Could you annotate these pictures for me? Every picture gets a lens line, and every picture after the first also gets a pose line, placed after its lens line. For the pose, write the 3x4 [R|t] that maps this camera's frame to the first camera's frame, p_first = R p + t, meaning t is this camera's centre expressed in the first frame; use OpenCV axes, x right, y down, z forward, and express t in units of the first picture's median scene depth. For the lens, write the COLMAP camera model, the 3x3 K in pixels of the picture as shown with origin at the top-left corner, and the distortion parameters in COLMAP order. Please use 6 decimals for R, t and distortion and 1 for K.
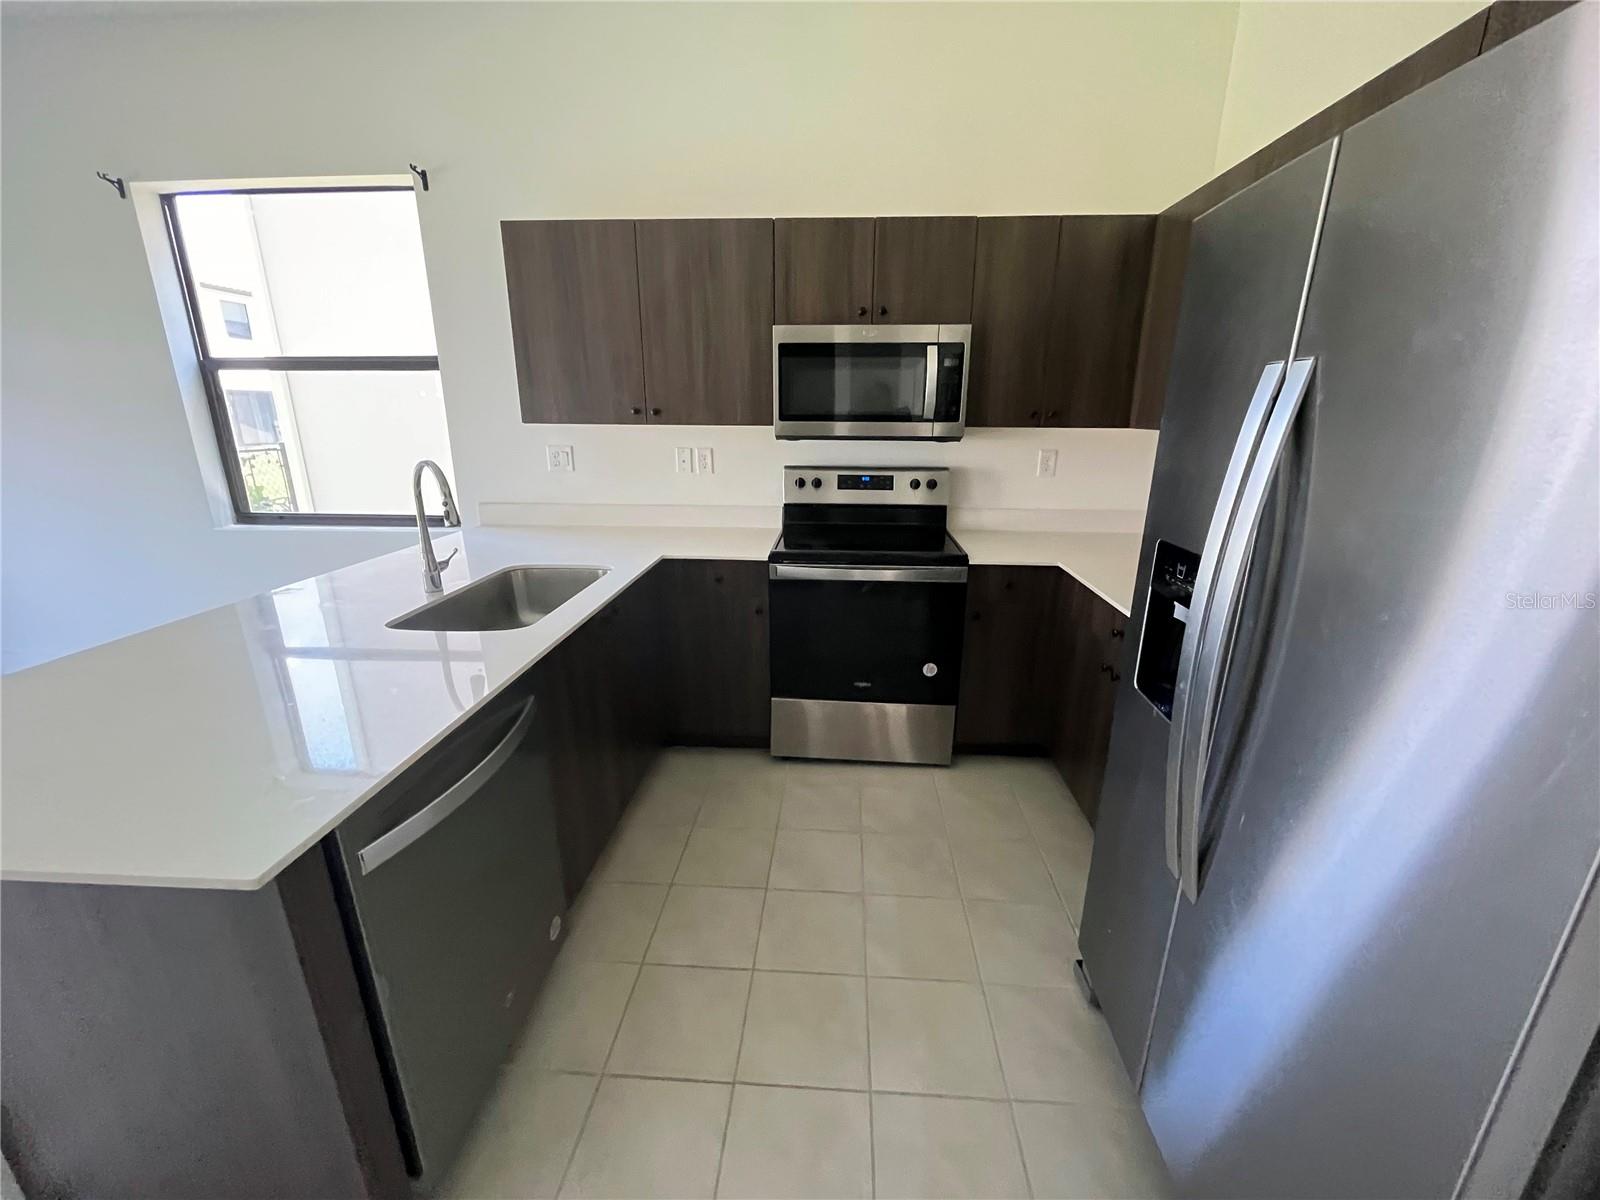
lens RADIAL K [[642.9, 0, 810.9], [0, 642.9, 600.8], [0, 0, 1]] dist [-0.002913, 0.000042]
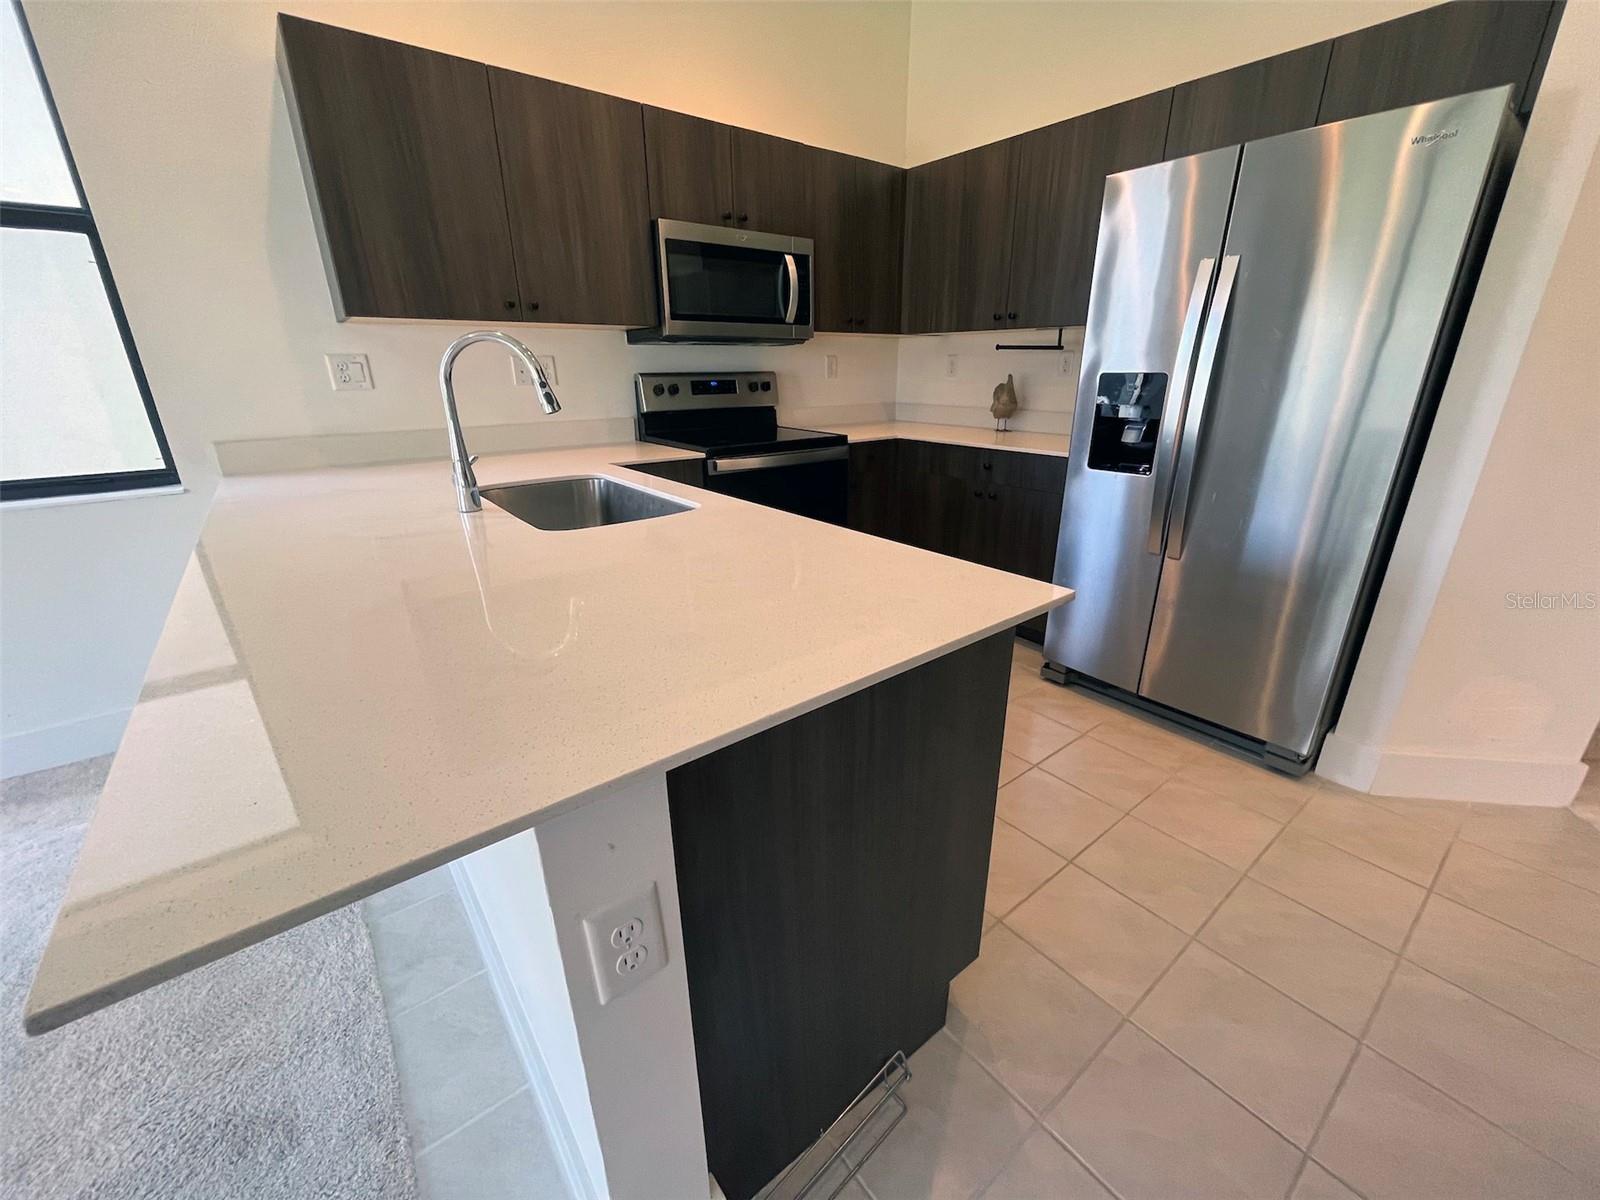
lens RADIAL K [[642.9, 0, 791.1], [0, 642.9, 606.2], [0, 0, 1]] dist [-0.002913, 0.000042]
pose [[0.757568, -0.238600, 0.607585, -0.620118], [0.194136, 0.971038, 0.139271, 0.050708], [-0.623219, 0.012447, 0.781949, 0.102299]]
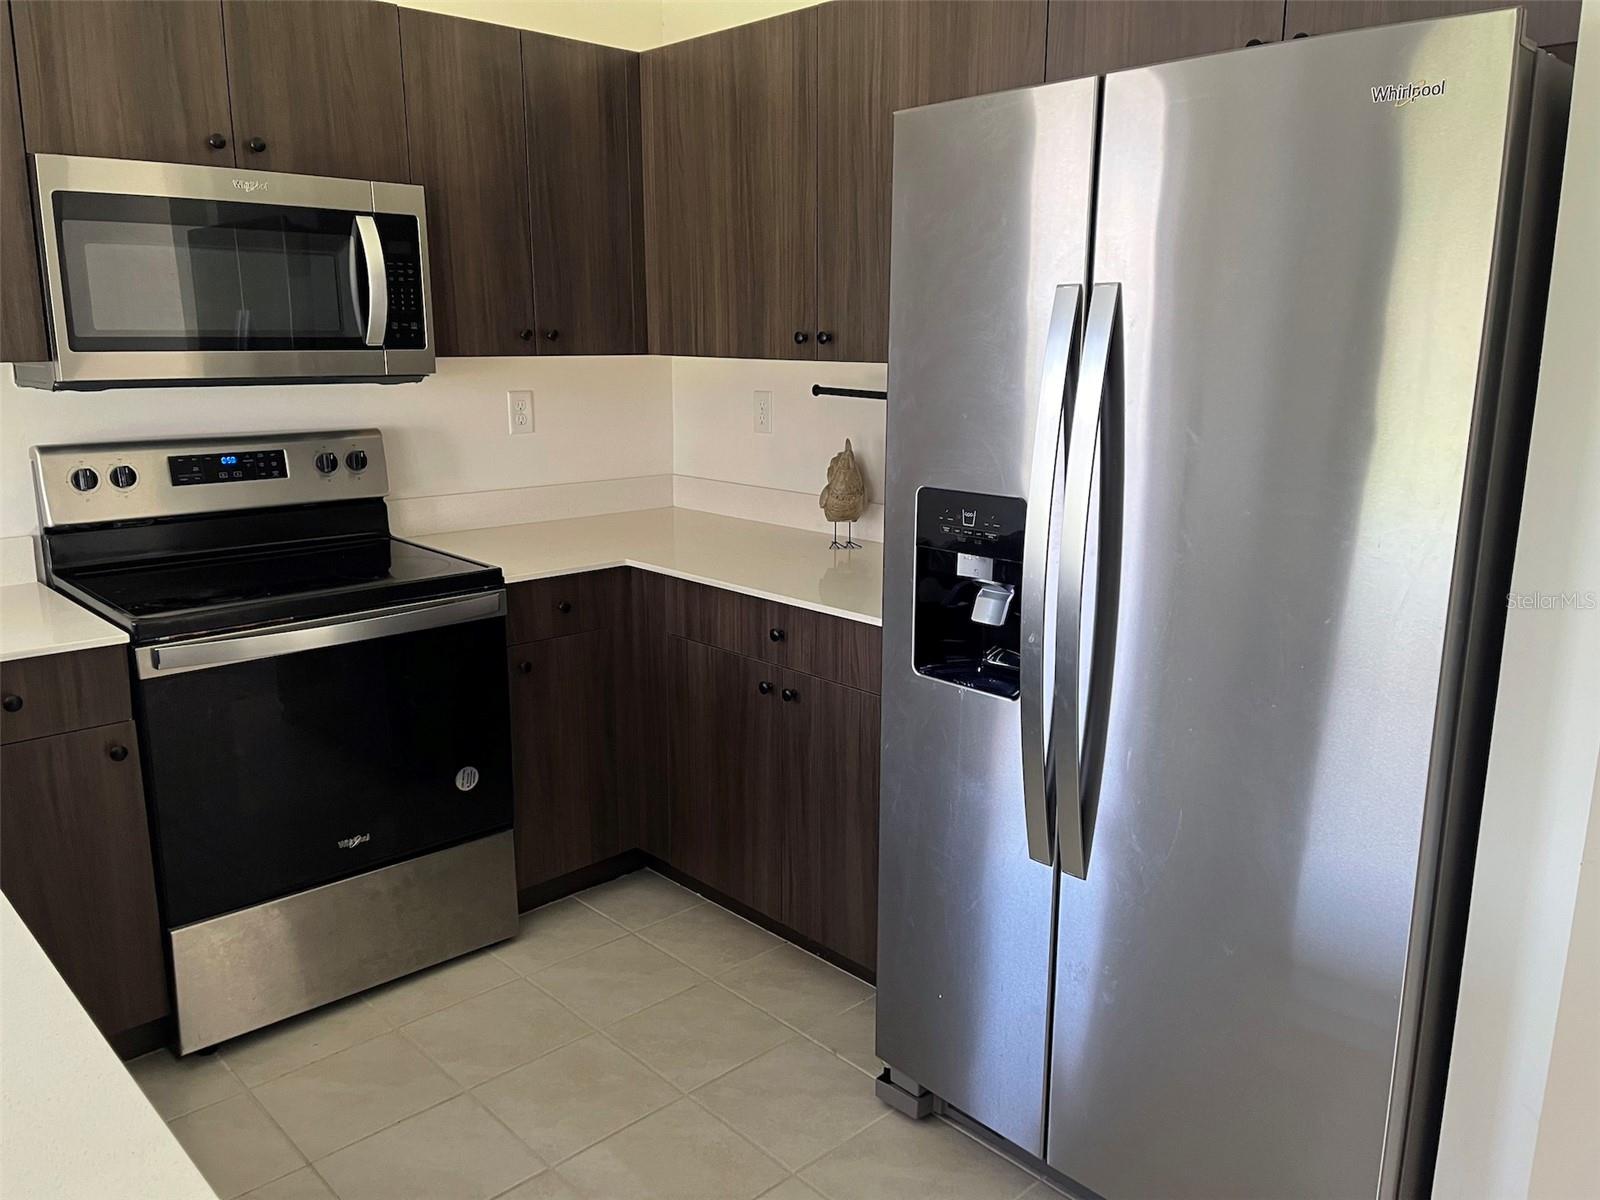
lens RADIAL K [[1205.8, 0, 798.4], [0, 1205.8, 602.3], [0, 0, 1]] dist [0.018506, -0.006491]
pose [[0.680811, -0.161489, 0.714435, -0.348414], [0.206561, 0.978133, 0.024255, -0.010532], [-0.702729, 0.131061, 0.699281, 0.027664]]
